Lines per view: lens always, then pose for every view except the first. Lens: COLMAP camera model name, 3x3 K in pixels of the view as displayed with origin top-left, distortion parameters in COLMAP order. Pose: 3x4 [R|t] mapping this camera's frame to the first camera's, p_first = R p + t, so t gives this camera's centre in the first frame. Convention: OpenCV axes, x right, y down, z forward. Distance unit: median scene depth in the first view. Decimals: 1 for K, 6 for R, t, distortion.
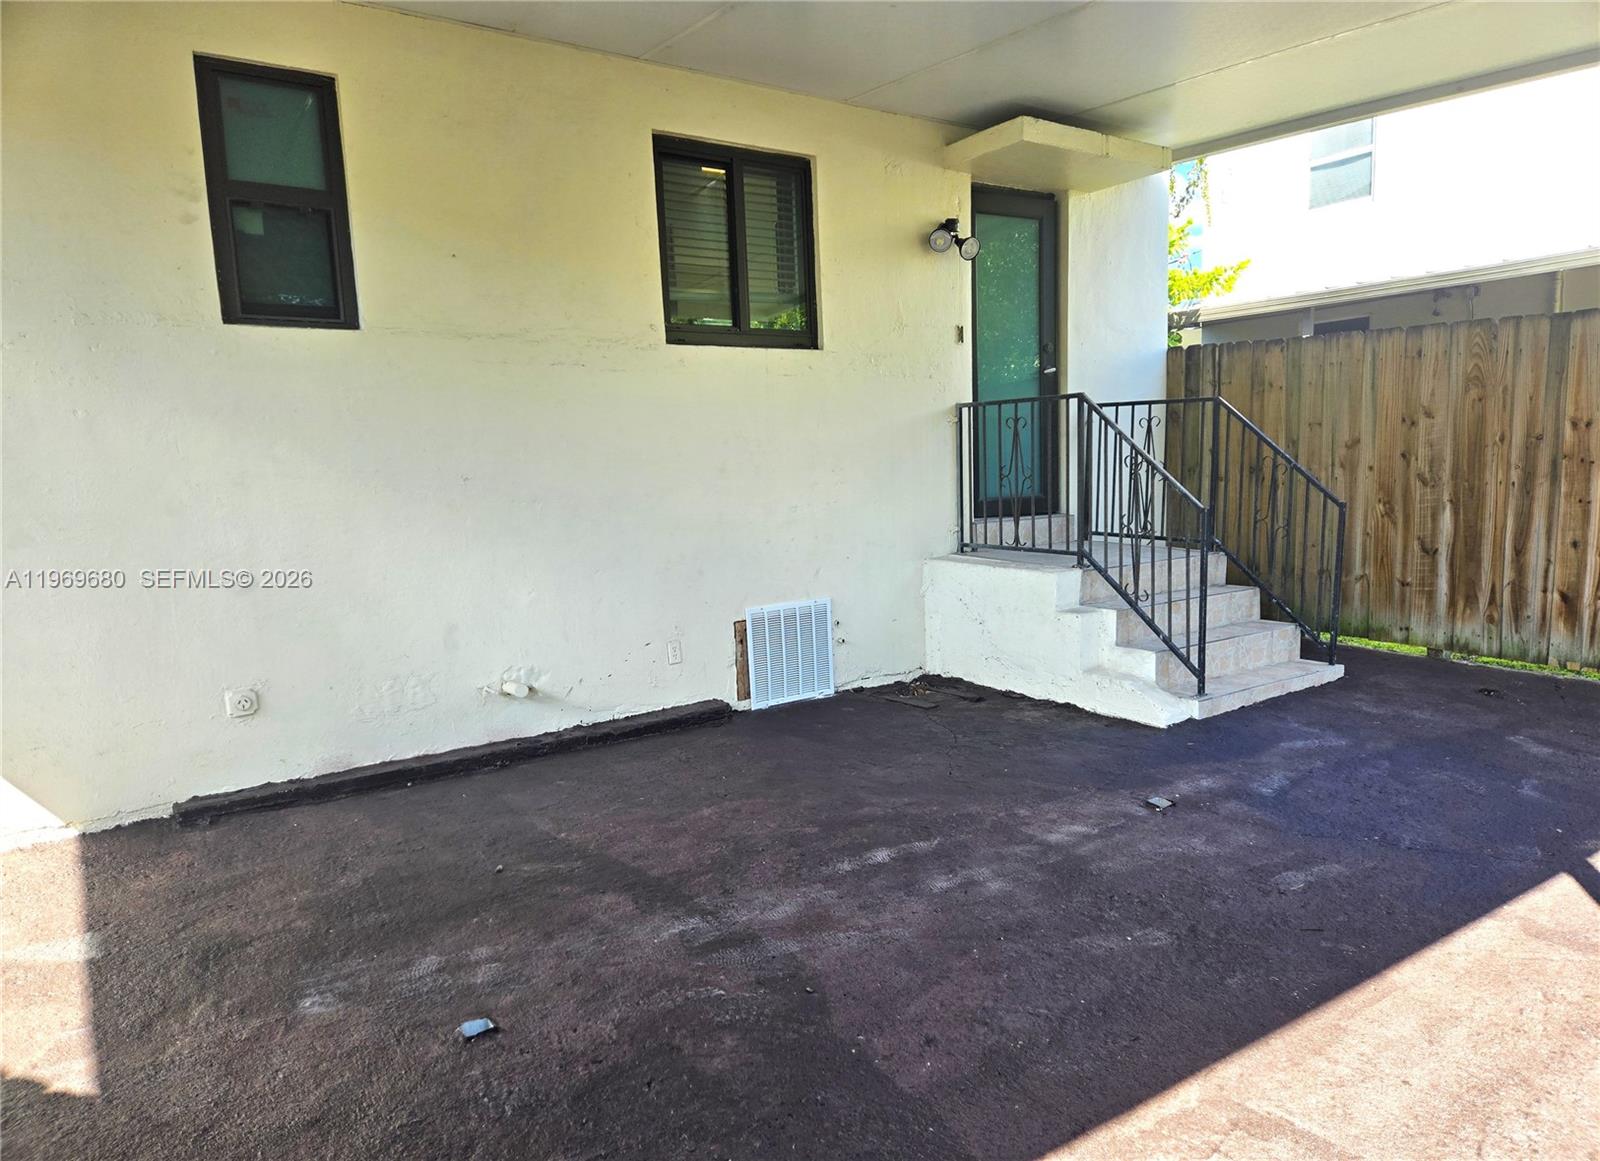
lens RADIAL K [[1062.9, 0, 801.6], [0, 1062.9, 585.7], [0, 0, 1]] dist [0.010302, -0.000309]
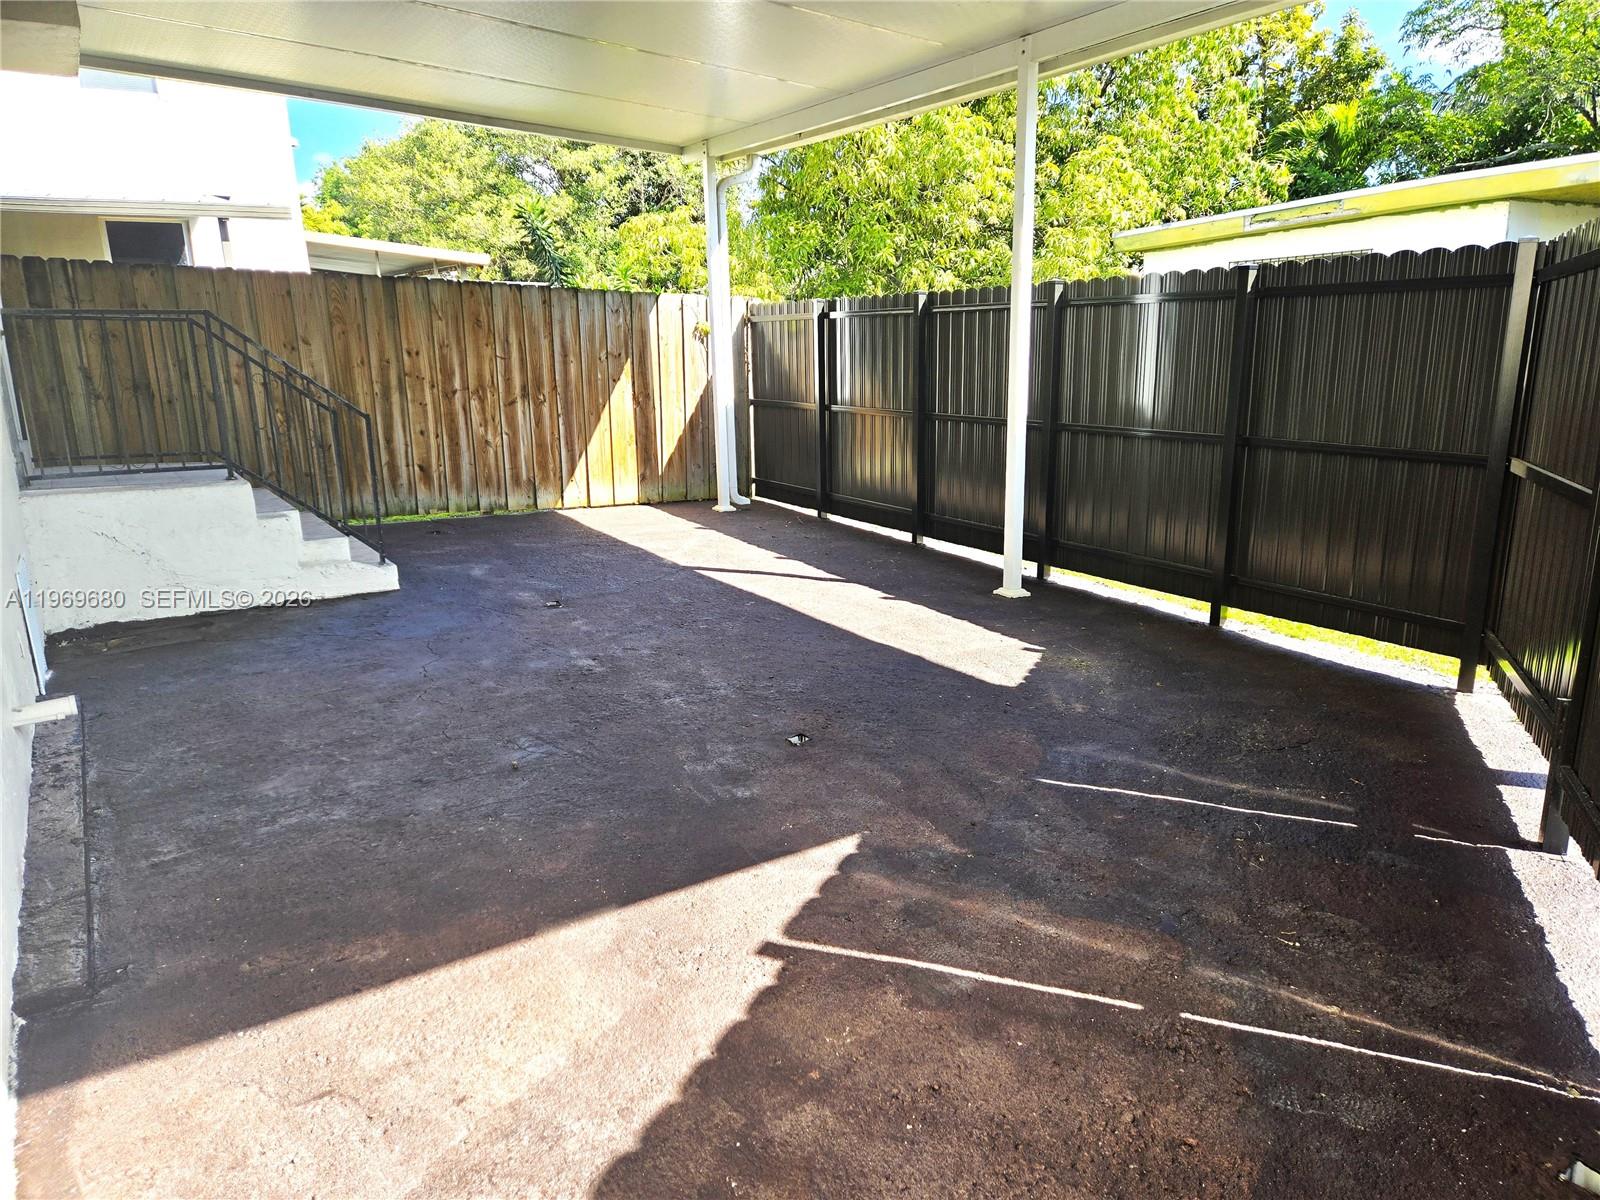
lens RADIAL K [[1069.0, 0, 802.8], [0, 1069.0, 601.3], [0, 0, 1]] dist [0.001723, 0.001037]
pose [[0.030280, -0.207117, 0.977847, -0.802497], [0.123705, 0.971551, 0.201953, -0.045195], [-0.991857, 0.114849, 0.055040, 0.394242]]
